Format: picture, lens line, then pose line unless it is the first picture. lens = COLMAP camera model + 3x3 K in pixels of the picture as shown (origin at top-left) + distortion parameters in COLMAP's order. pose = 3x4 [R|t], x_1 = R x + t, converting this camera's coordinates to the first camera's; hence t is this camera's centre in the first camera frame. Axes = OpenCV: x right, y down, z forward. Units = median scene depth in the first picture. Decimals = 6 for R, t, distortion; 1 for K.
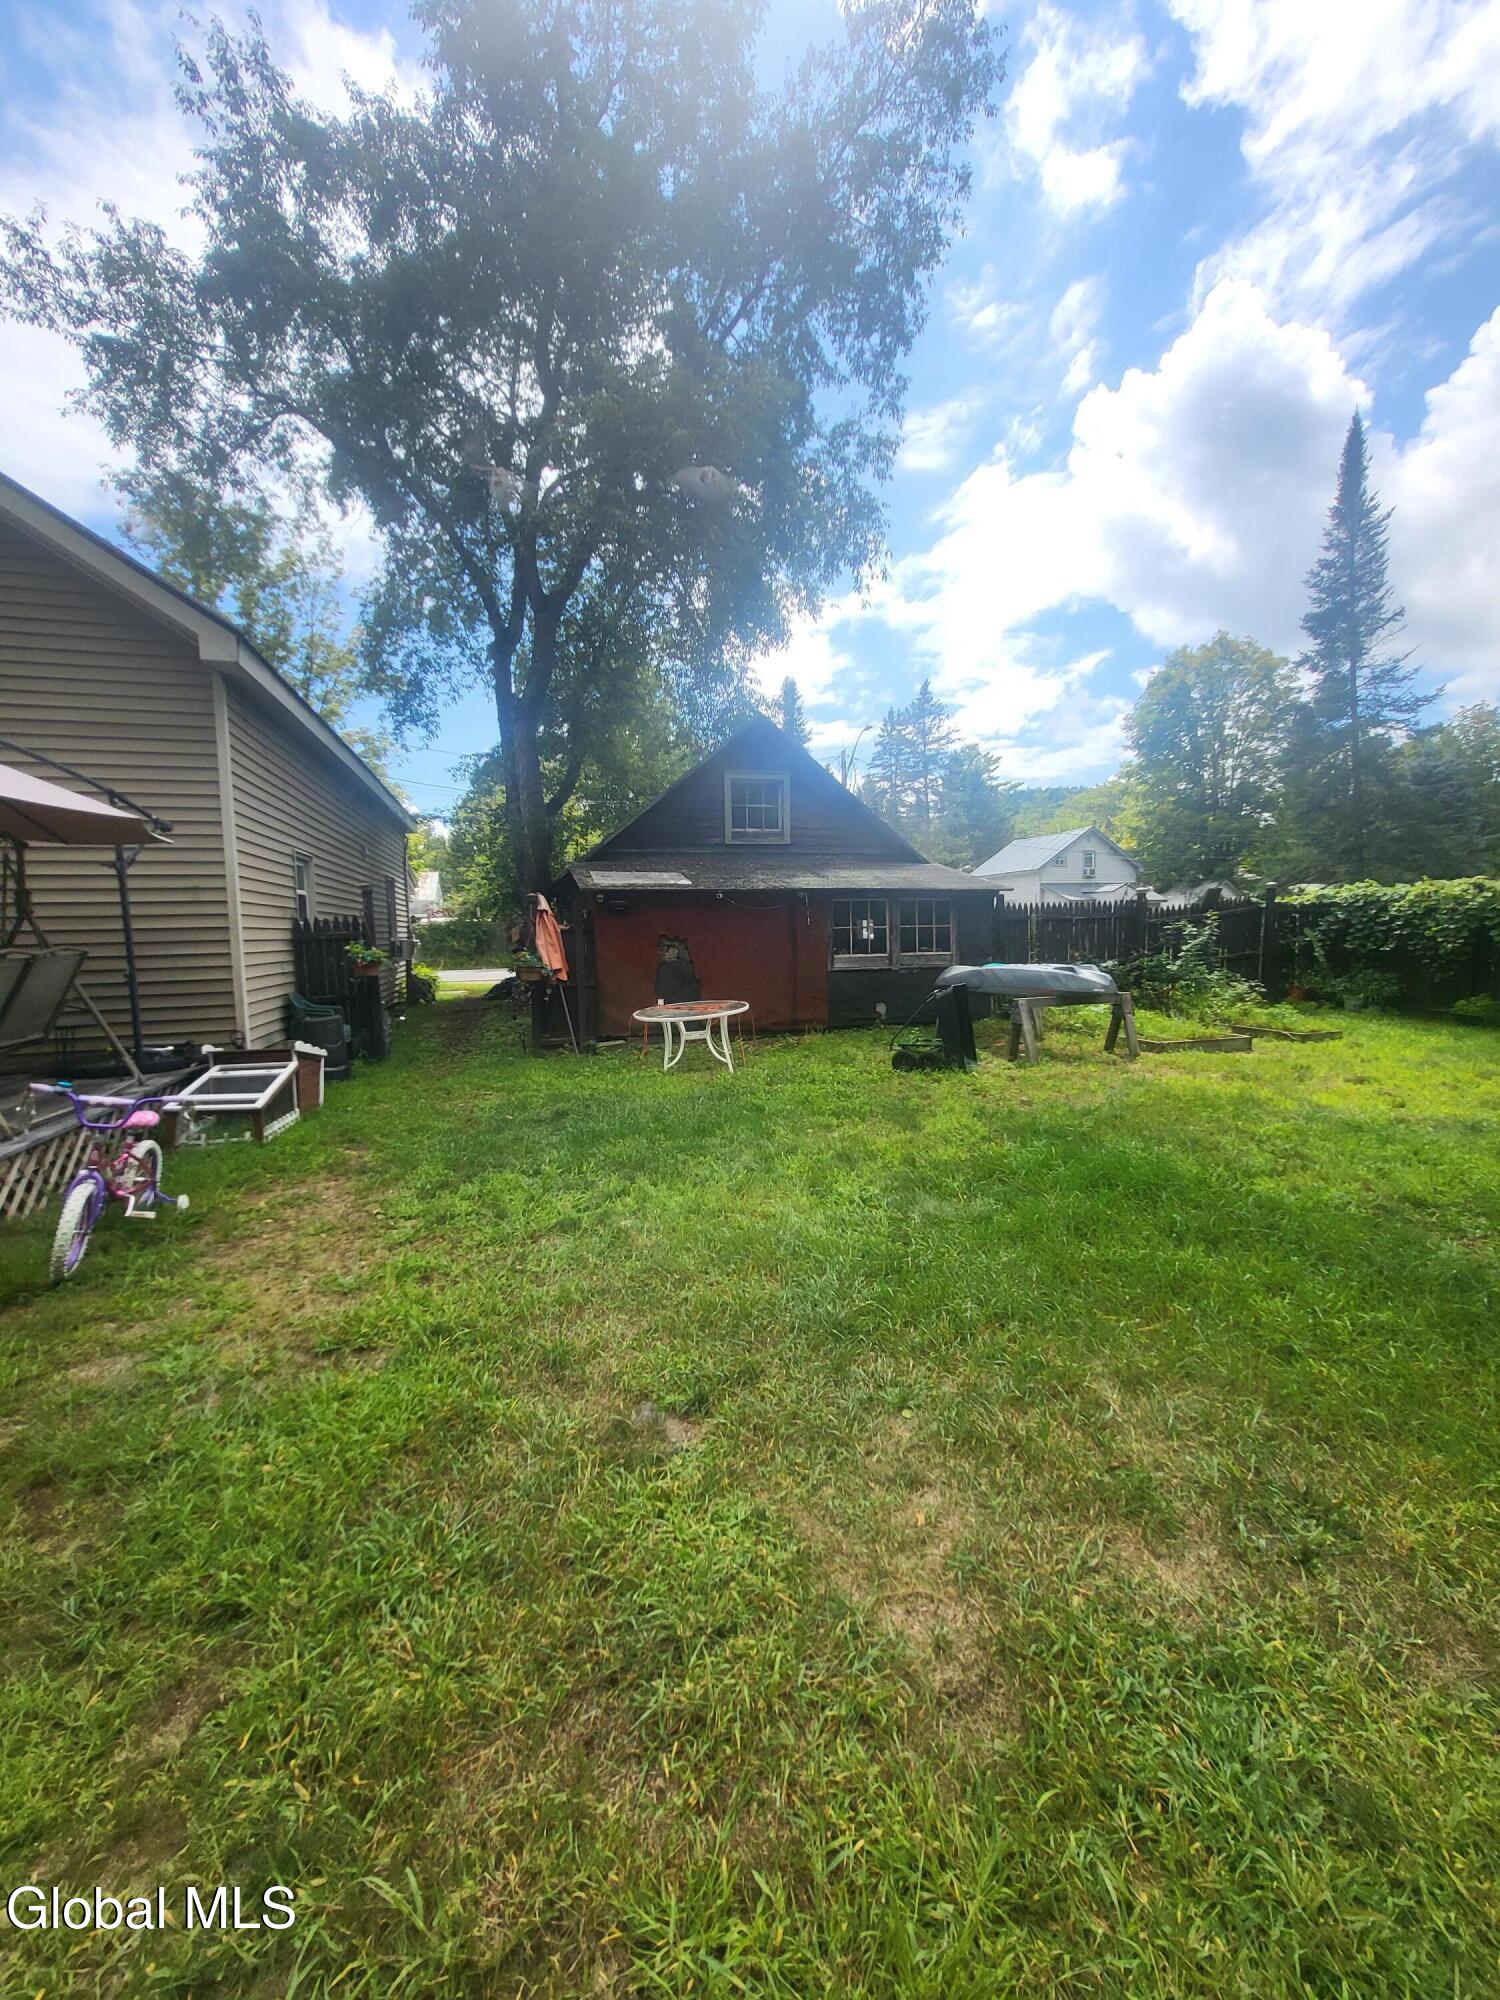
lens RADIAL K [[777.2, 0, 744.9], [0, 777.2, 1004.2], [0, 0, 1]] dist [-0.000165, 0.000513]
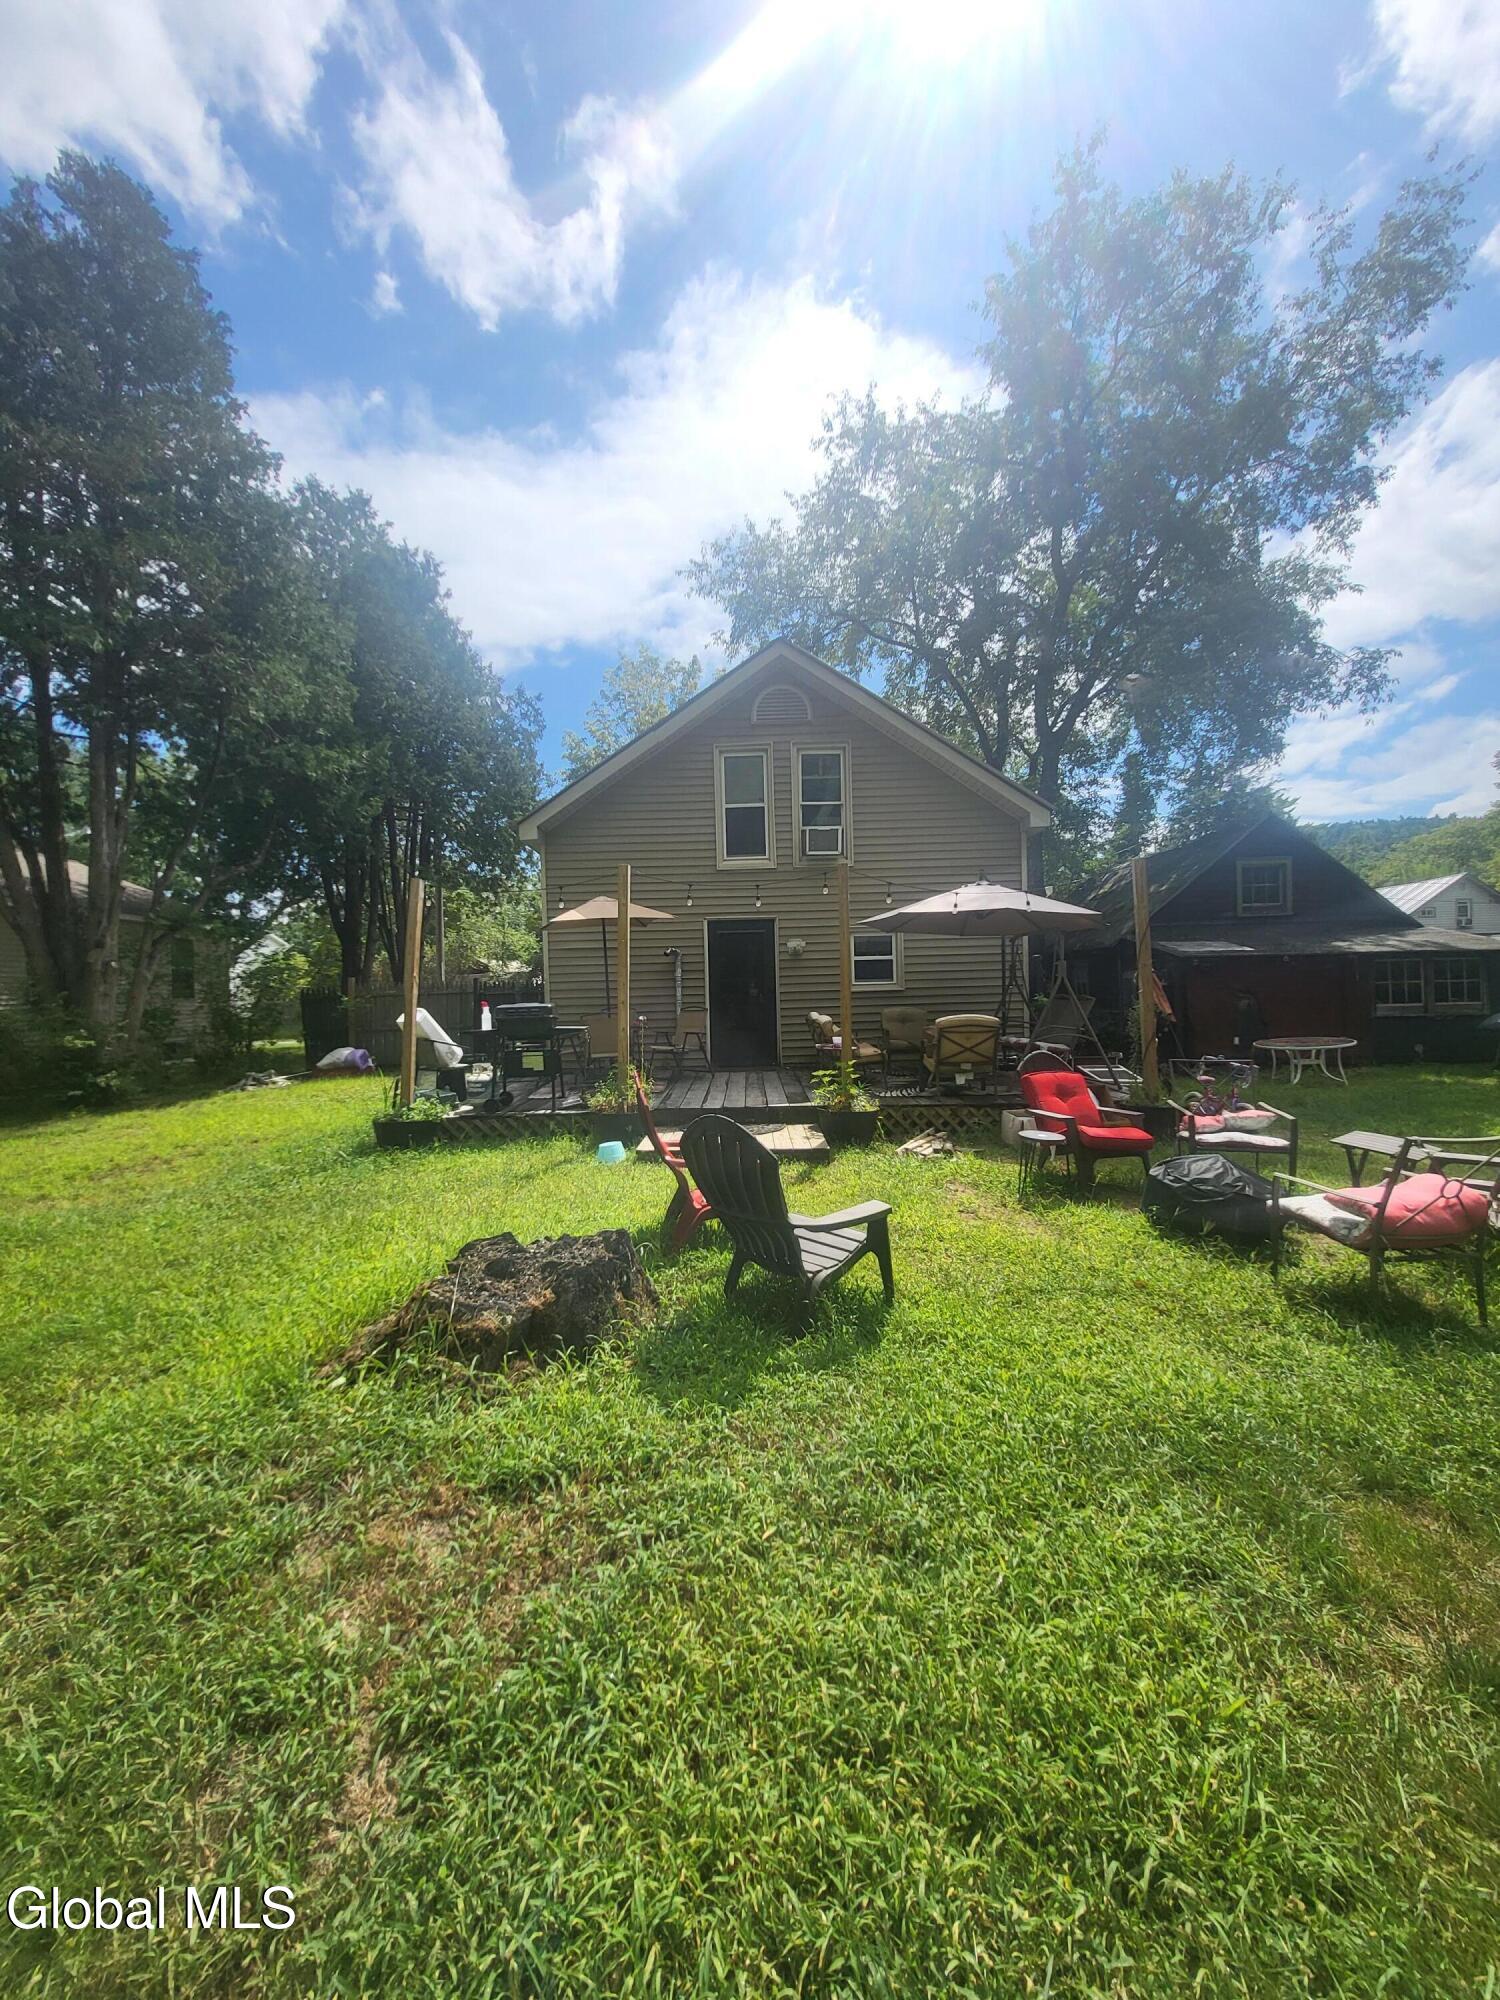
lens RADIAL K [[777.2, 0, 751.7], [0, 777.2, 1004.5], [0, 0, 1]] dist [-0.000165, 0.000513]
pose [[0.963091, 0.003165, -0.269158, -0.367891], [-0.022478, 0.997384, -0.068702, 0.032315], [0.268236, 0.072216, 0.960643, -0.335843]]
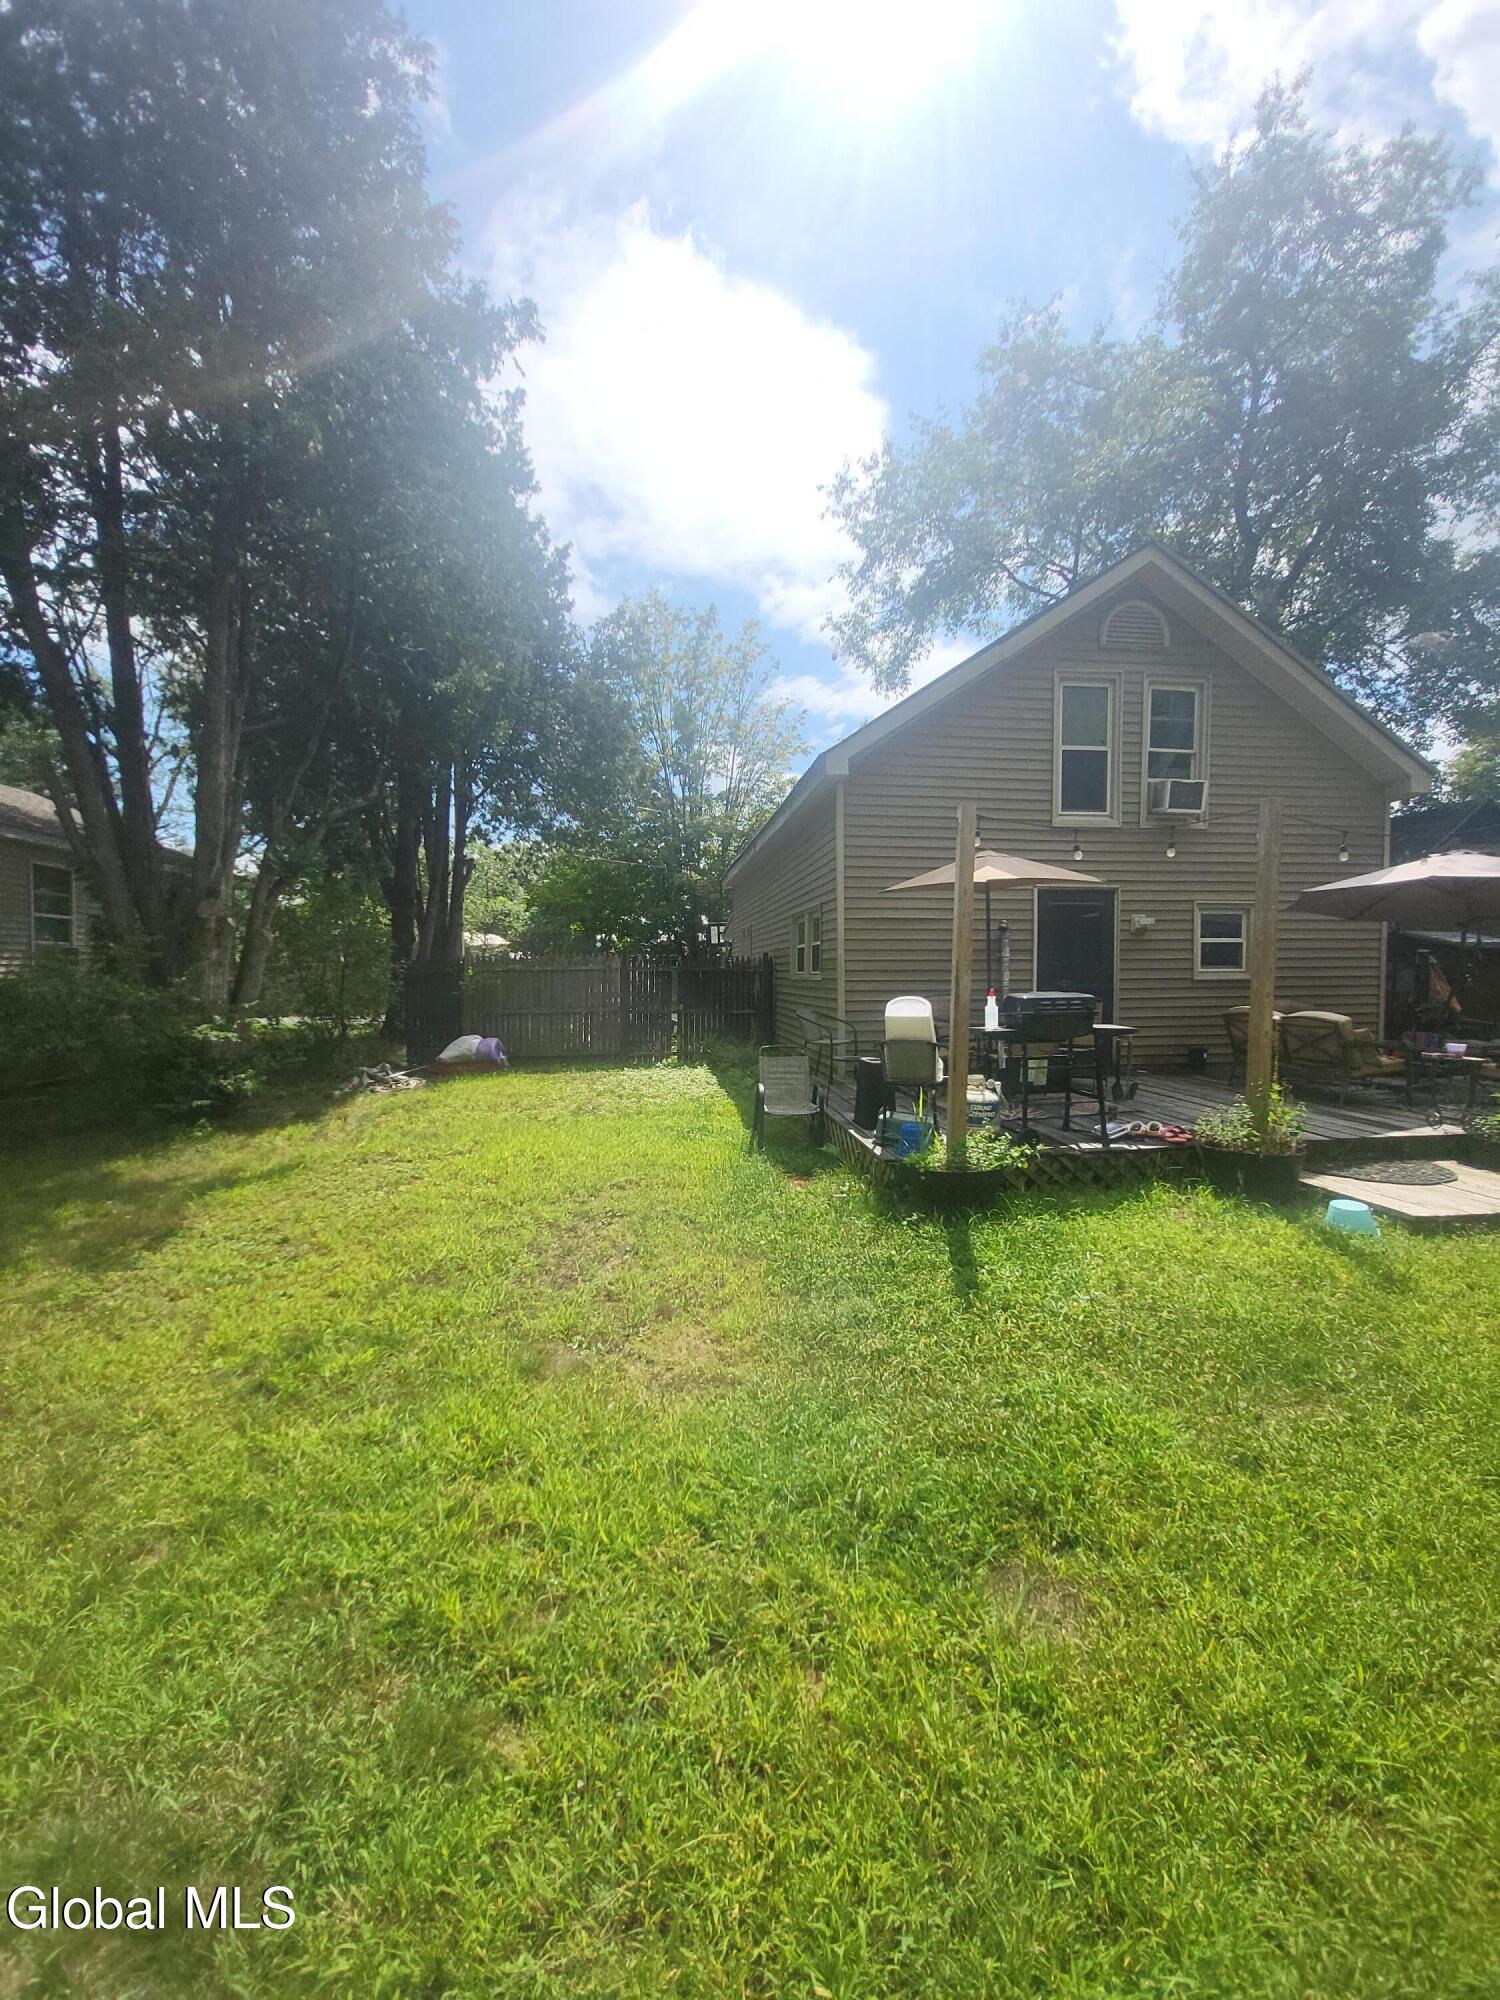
lens RADIAL K [[777.2, 0, 740.3], [0, 777.2, 1007.6], [0, 0, 1]] dist [-0.000165, 0.000513]
pose [[0.987671, 0.023115, -0.154830, -0.768089], [-0.029977, 0.998662, -0.042133, 0.025858], [0.153649, 0.046255, 0.987042, -0.261246]]
